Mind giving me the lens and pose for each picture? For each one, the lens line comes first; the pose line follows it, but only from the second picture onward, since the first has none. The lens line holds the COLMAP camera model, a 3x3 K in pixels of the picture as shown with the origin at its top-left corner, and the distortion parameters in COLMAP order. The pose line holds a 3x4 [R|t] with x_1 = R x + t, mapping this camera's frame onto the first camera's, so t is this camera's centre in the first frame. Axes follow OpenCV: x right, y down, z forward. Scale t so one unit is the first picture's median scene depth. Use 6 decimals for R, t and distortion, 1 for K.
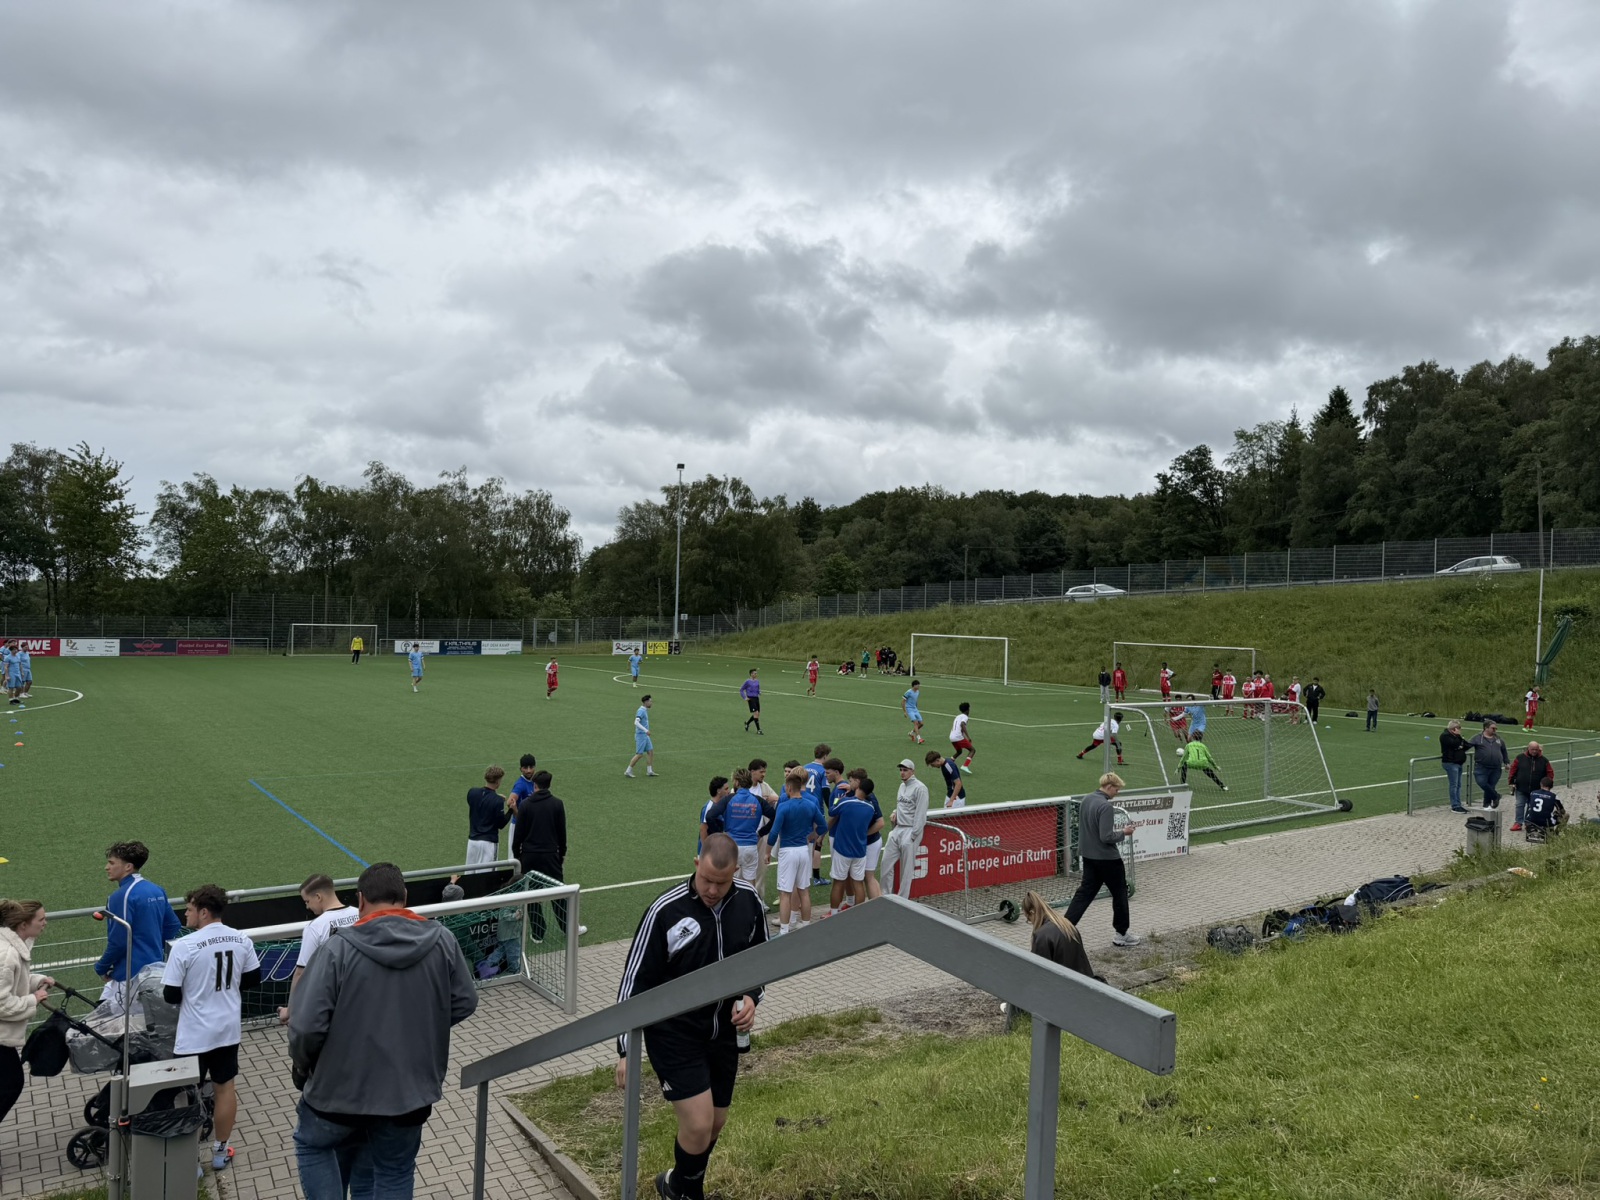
lens RADIAL K [[1130.8, 0, 783.1], [0, 1130.8, 597.5], [0, 0, 1]] dist [0.026929, -0.031189]
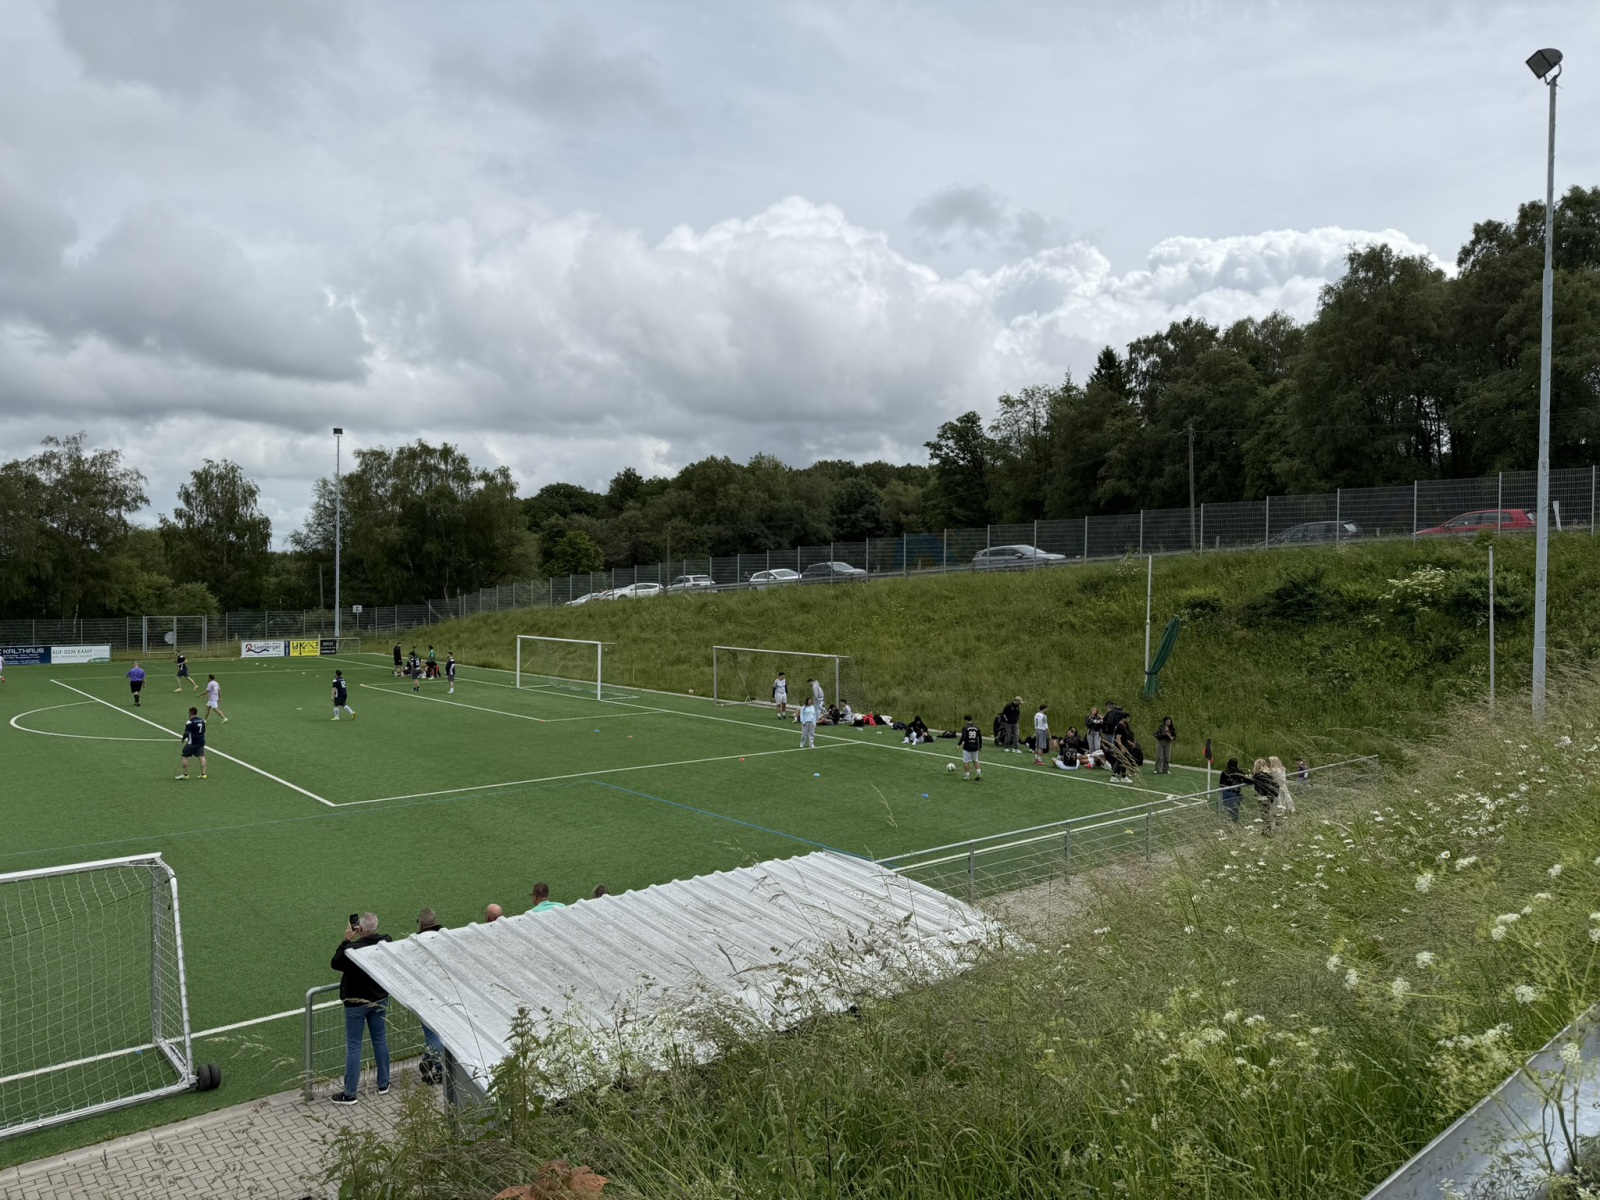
lens RADIAL K [[1122.1, 0, 796.4], [0, 1122.1, 607.5], [0, 0, 1]] dist [0.136253, -0.210777]
pose [[0.994756, -0.017945, 0.100687, 0.161580], [0.014413, 0.999259, 0.035693, -0.010014], [-0.101253, -0.034054, 0.994278, 0.107389]]
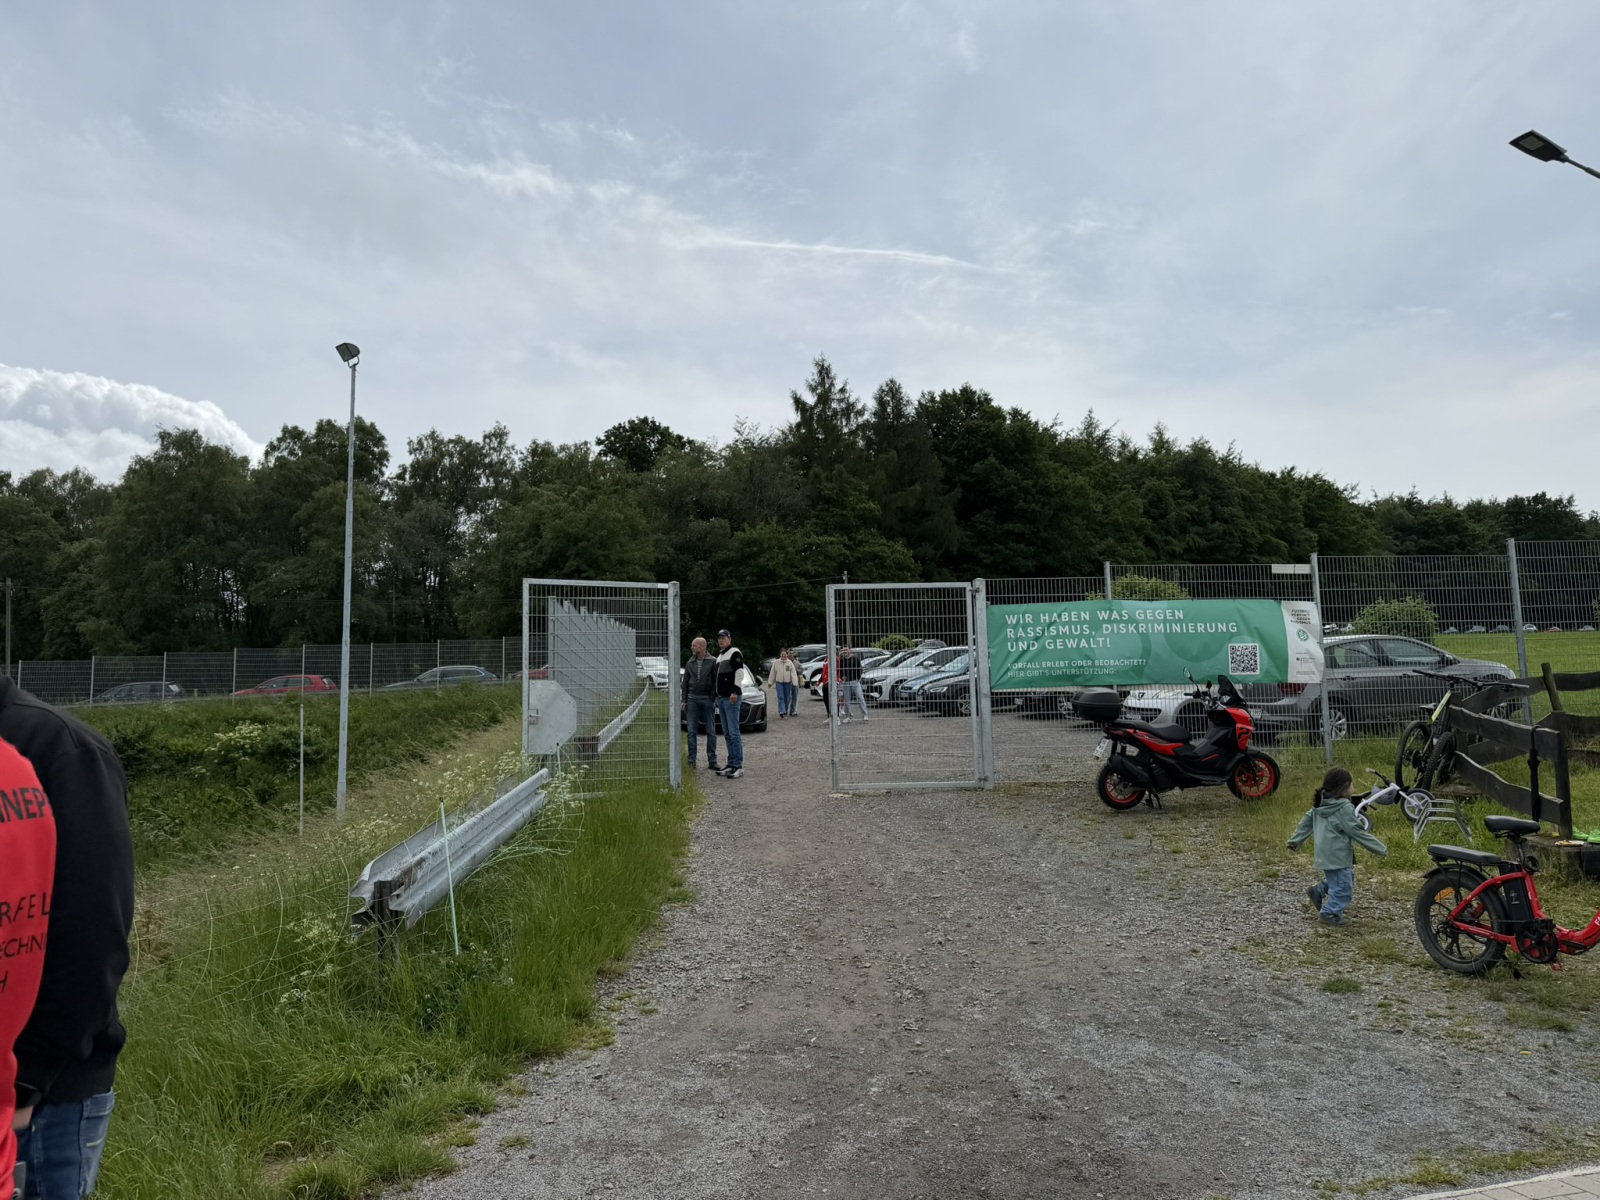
lens RADIAL K [[1140.3, 0, 754.2], [0, 1140.3, 606.3], [0, 0, 1]] dist [0.118807, -0.103347]
pose [[0.504931, 0.067700, 0.860501, 0.118358], [0.017765, 0.995893, -0.088777, -0.008268], [-0.862977, 0.060113, 0.501655, 0.067858]]
